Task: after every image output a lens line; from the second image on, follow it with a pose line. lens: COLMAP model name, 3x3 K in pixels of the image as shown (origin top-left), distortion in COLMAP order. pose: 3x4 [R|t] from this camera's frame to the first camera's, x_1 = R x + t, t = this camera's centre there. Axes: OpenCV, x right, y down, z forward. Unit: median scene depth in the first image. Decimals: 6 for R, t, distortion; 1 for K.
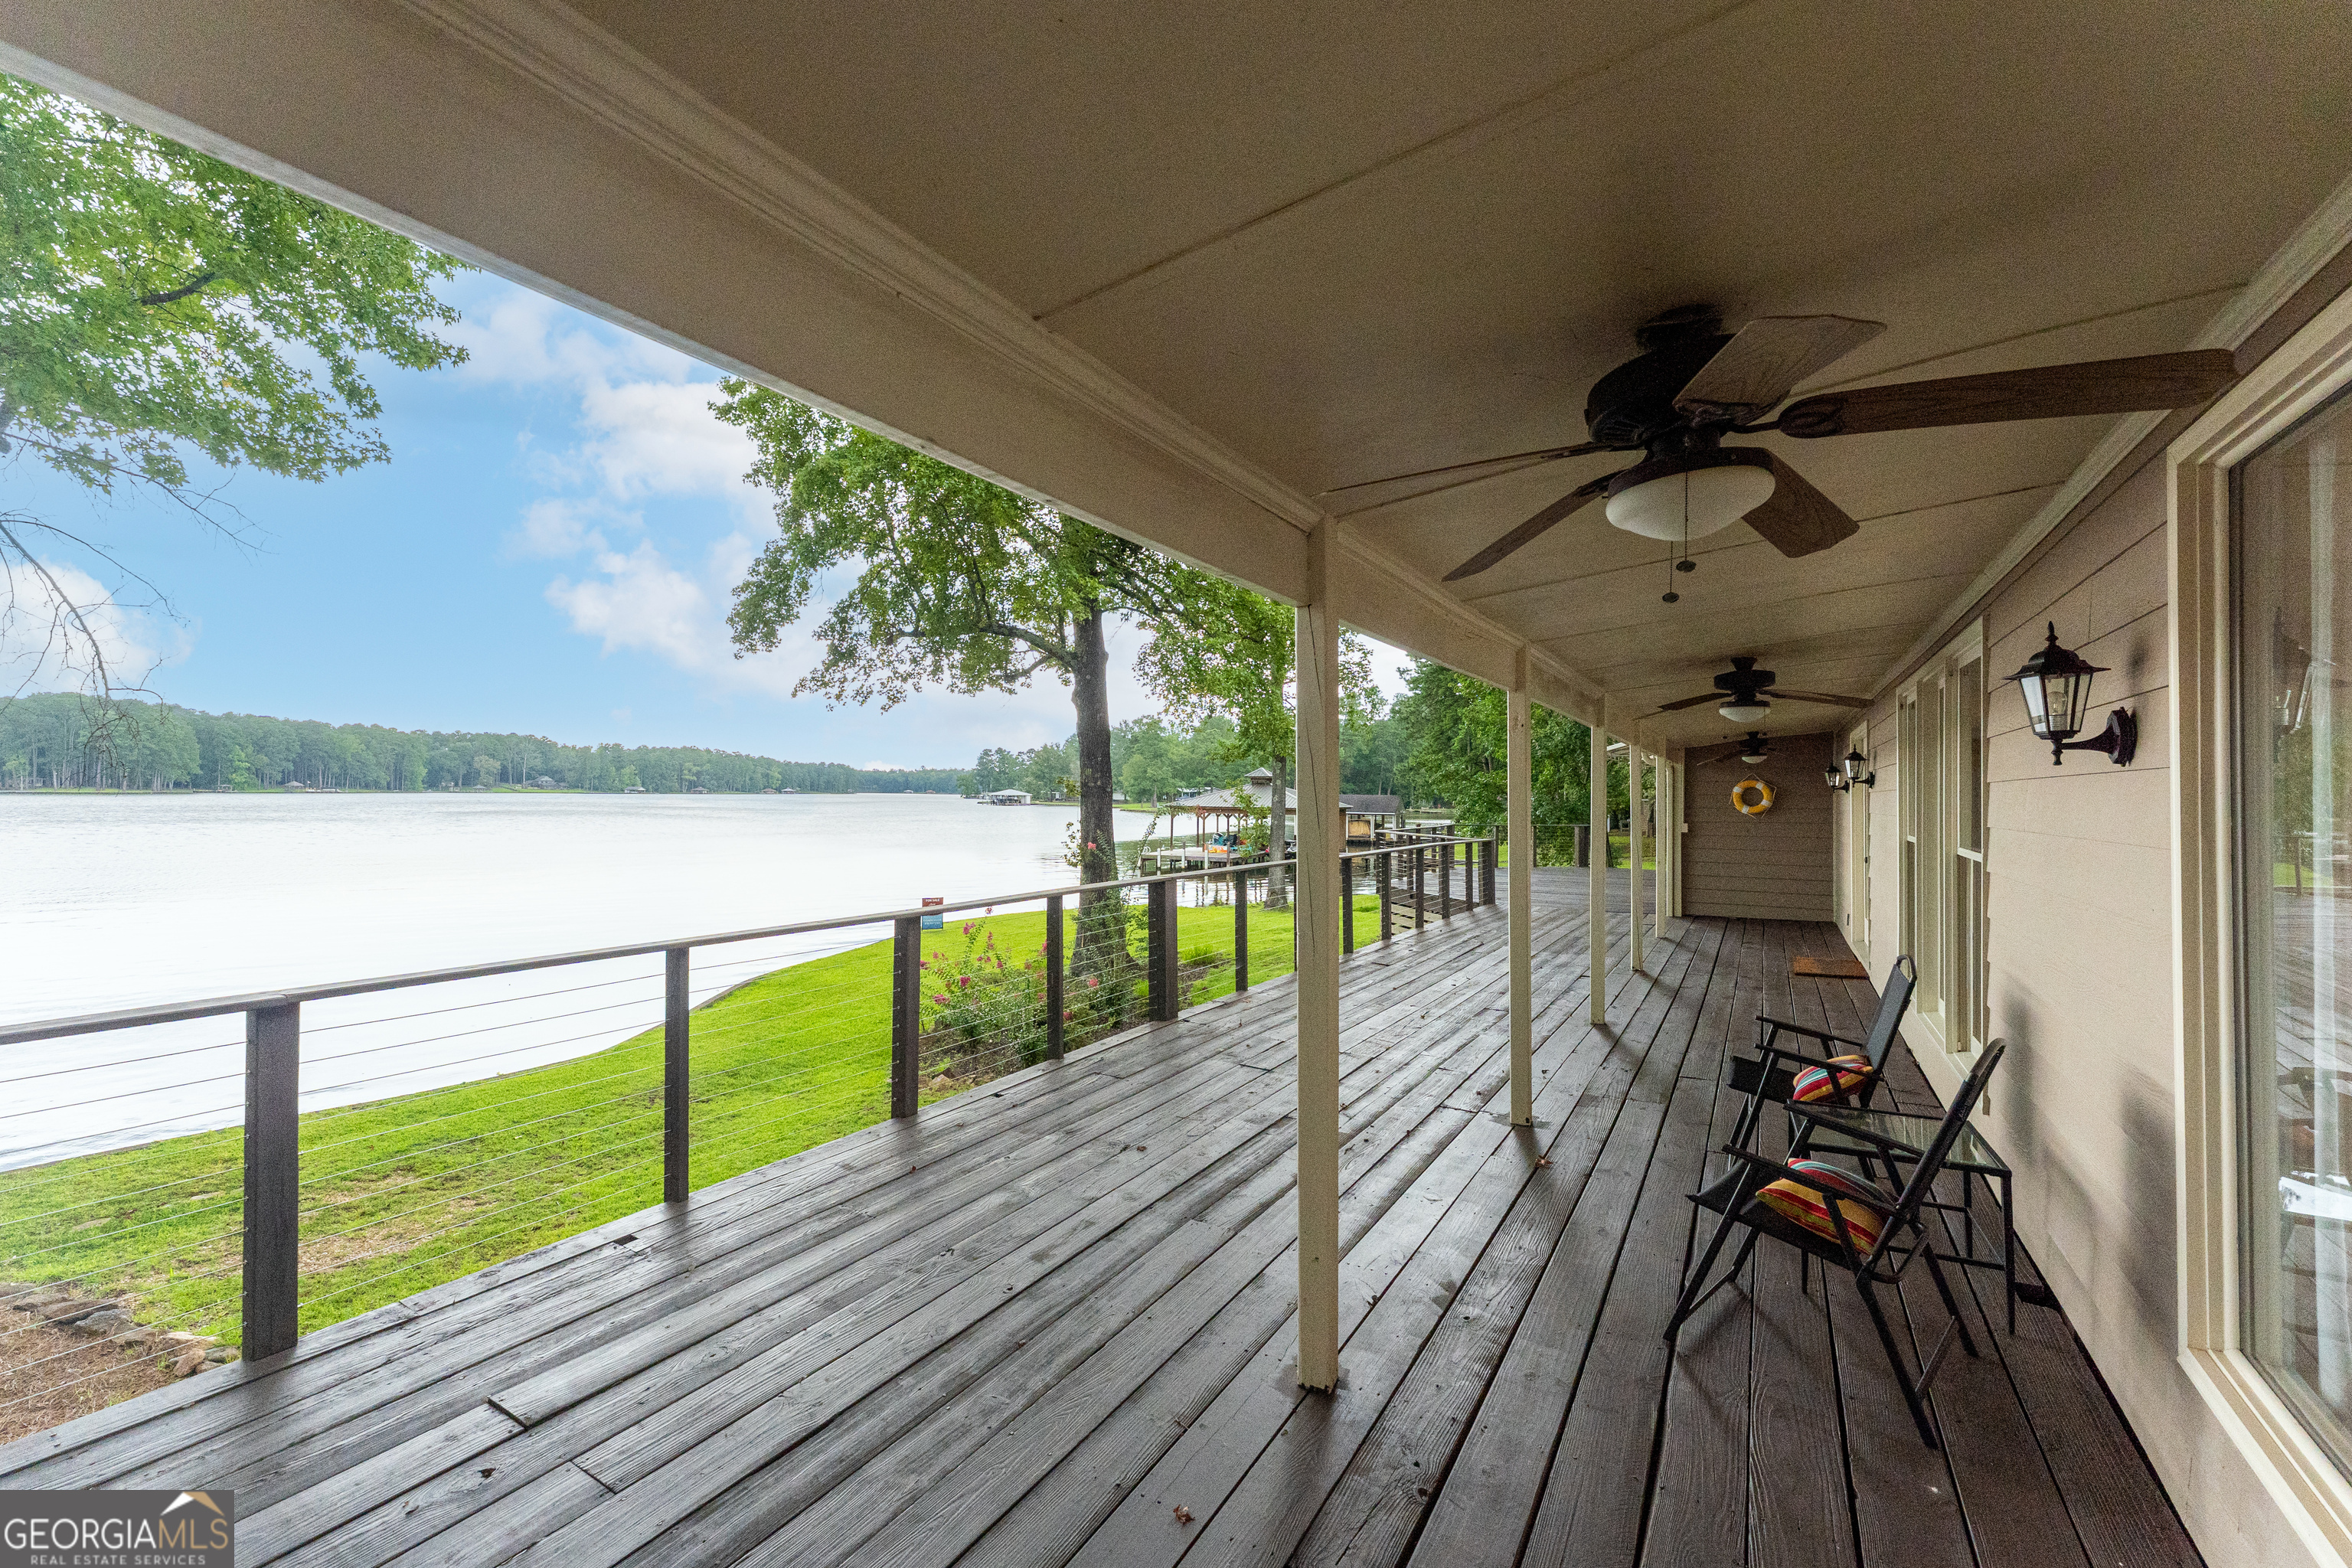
lens RADIAL K [[964.3, 0, 1167.1], [0, 964.3, 786.1], [0, 0, 1]] dist [-0.002060, -0.000239]
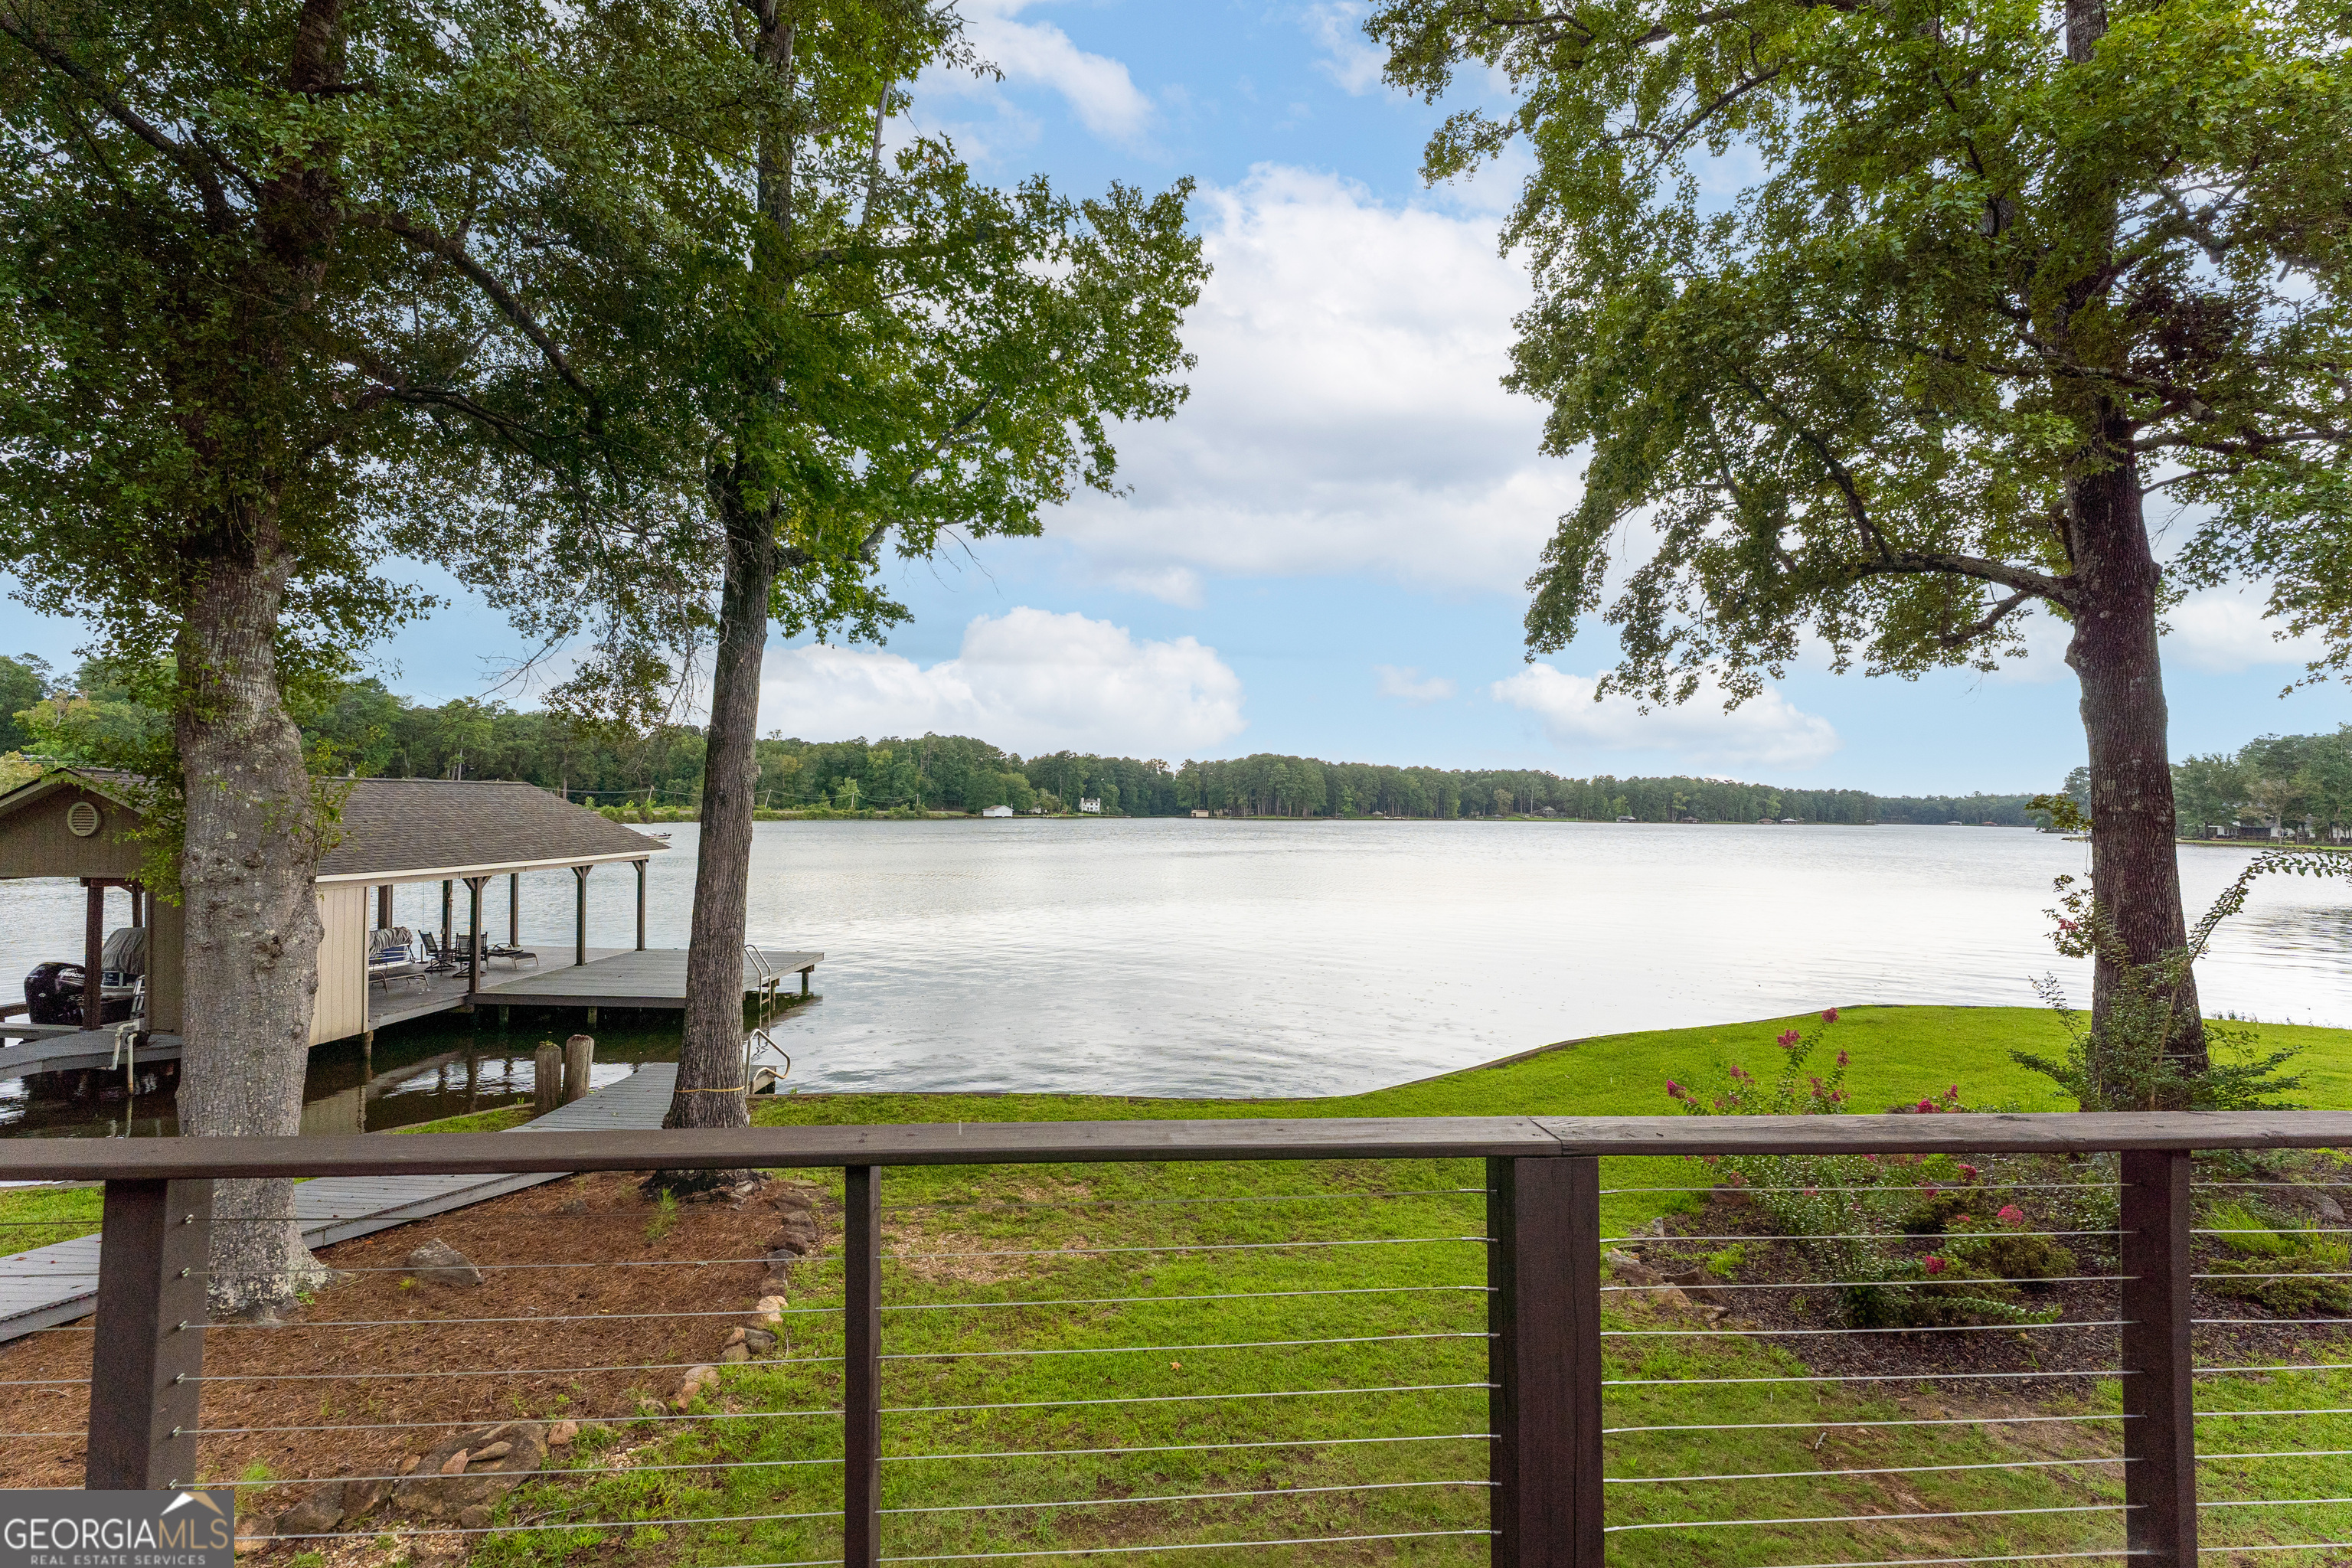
lens RADIAL K [[944.9, 0, 1176.0], [0, 944.9, 784.0], [0, 0, 1]] dist [0.000295, 0.000172]
pose [[0.580949, -0.024357, -0.813576, 0.047802], [-0.002865, 0.999485, -0.031969, 0.002799], [0.813935, 0.020903, 0.580580, 0.250872]]
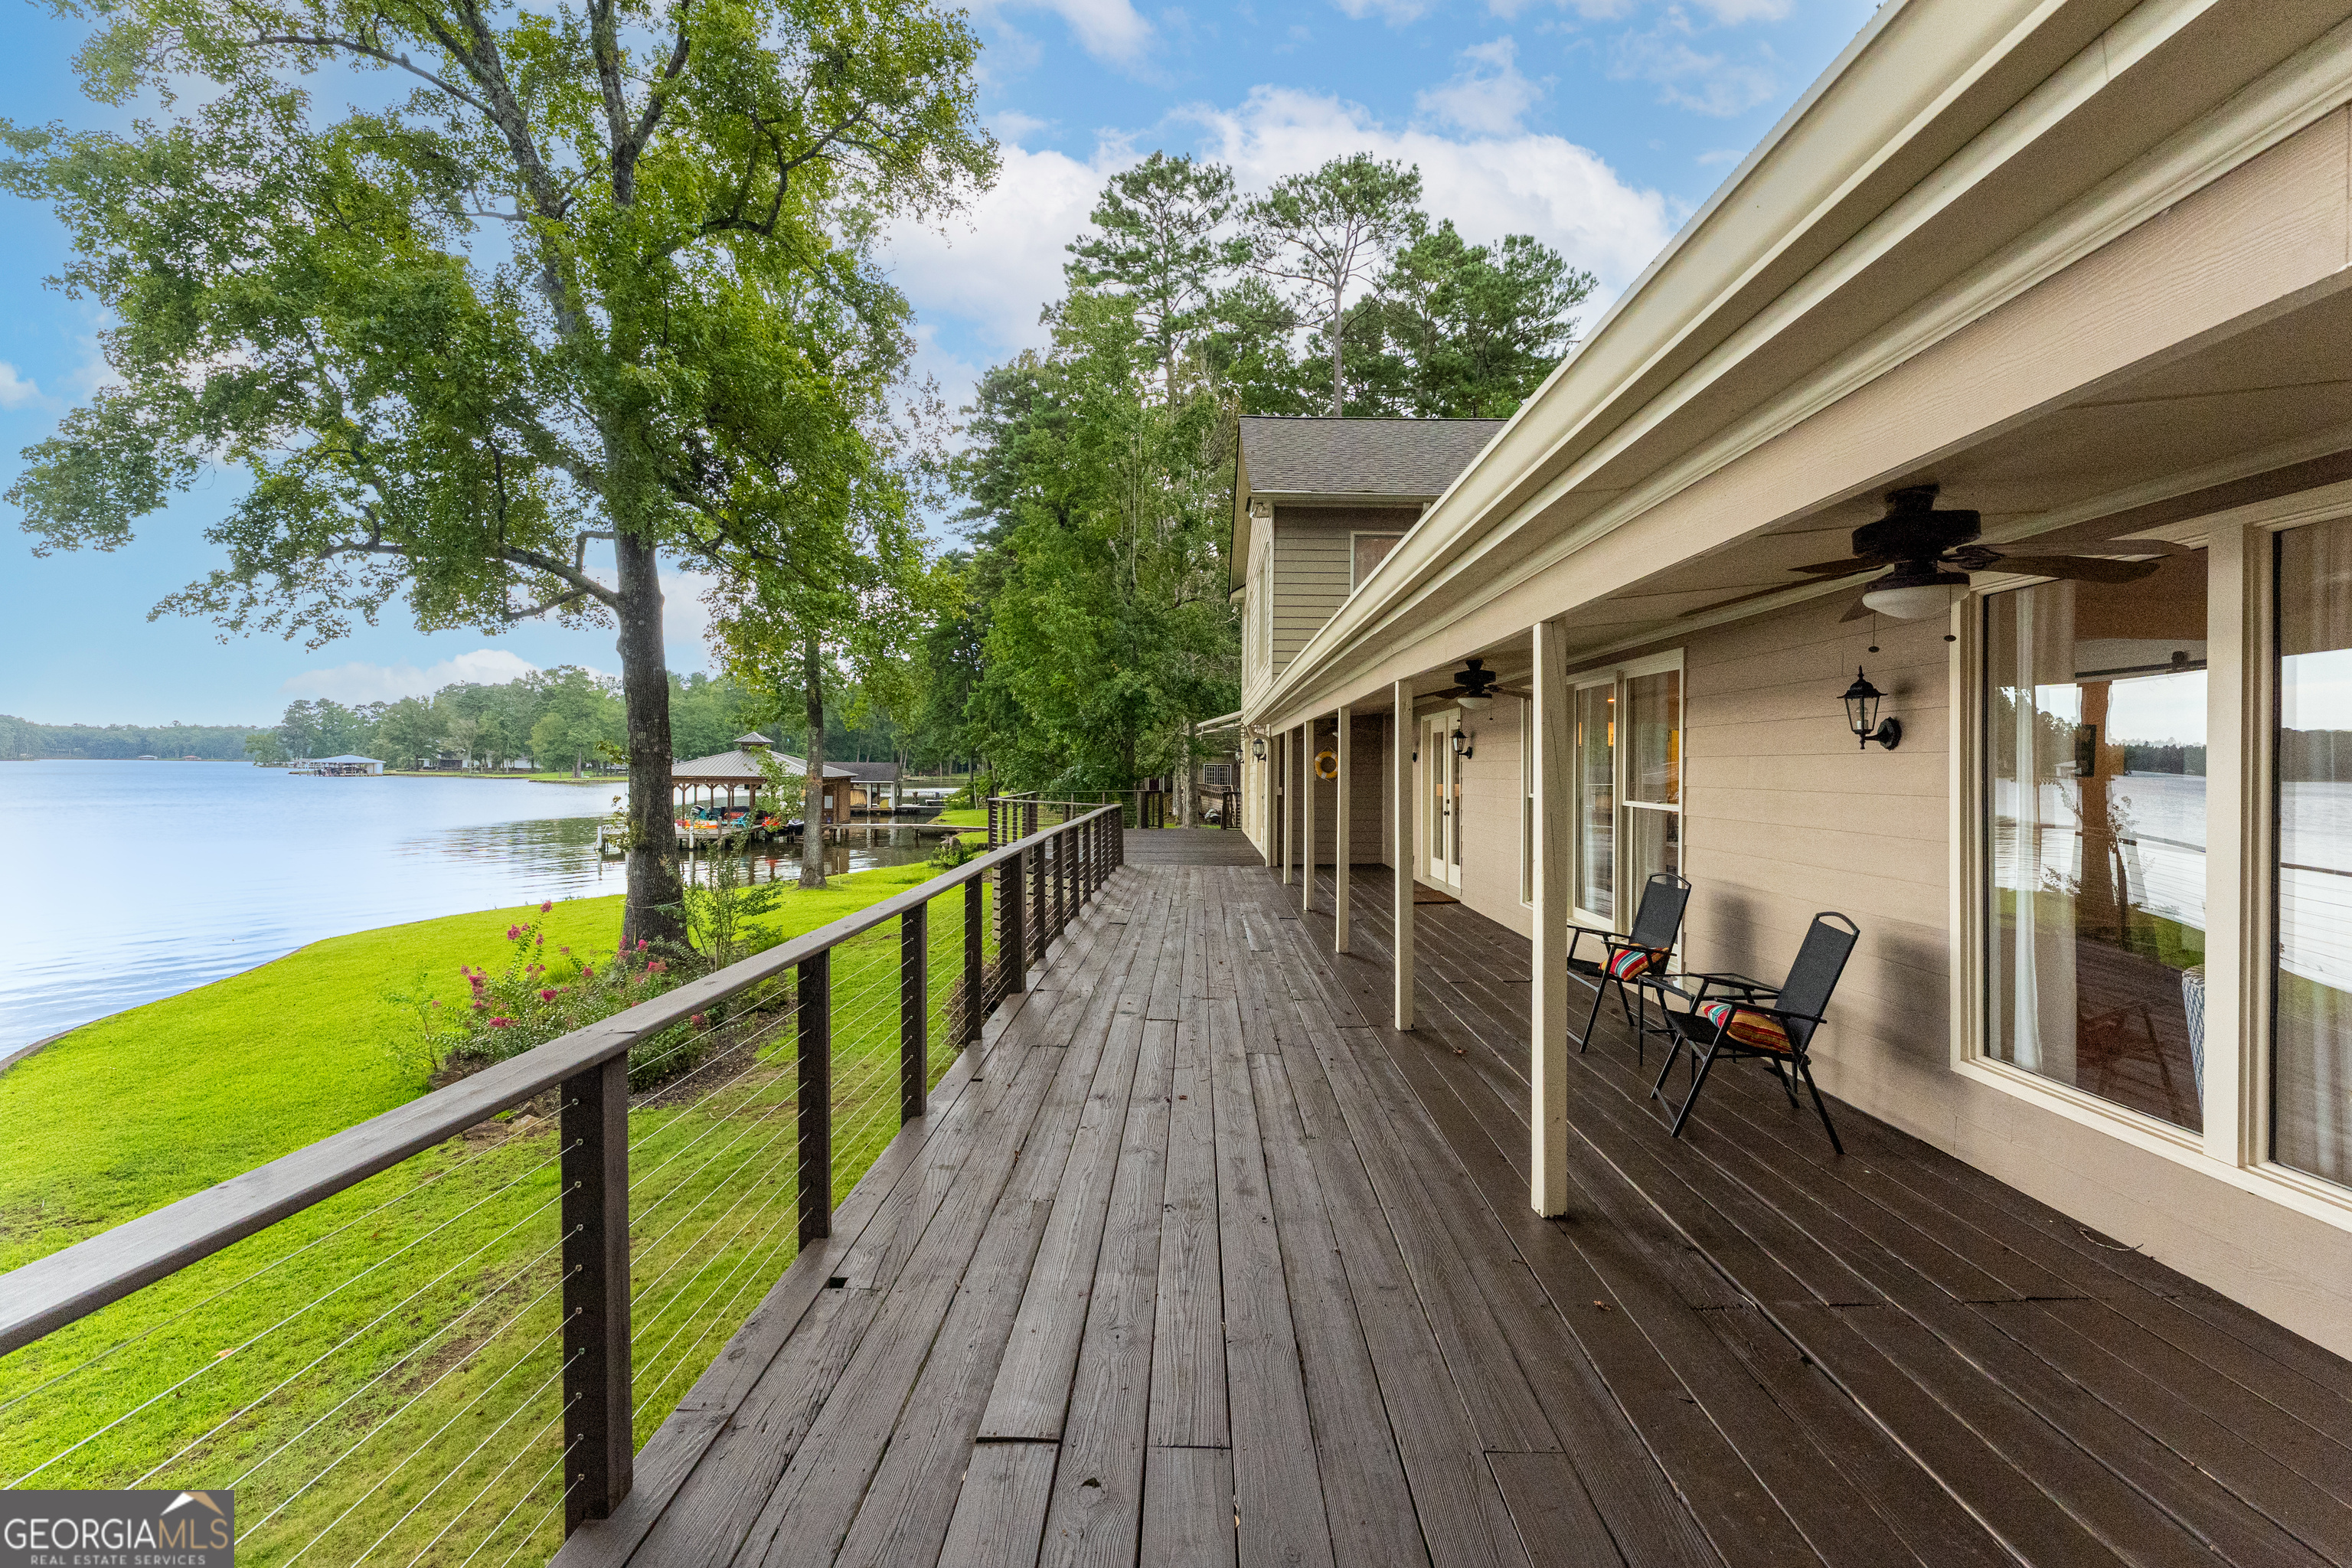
lens RADIAL K [[991.2, 0, 1184.9], [0, 991.2, 764.4], [0, 0, 1]] dist [0.000637, -0.000020]
pose [[0.855034, -0.000742, 0.518571, -0.122128], [-0.005104, 0.999939, 0.009846, -0.000718], [-0.518547, -0.011065, 0.854978, 0.013320]]
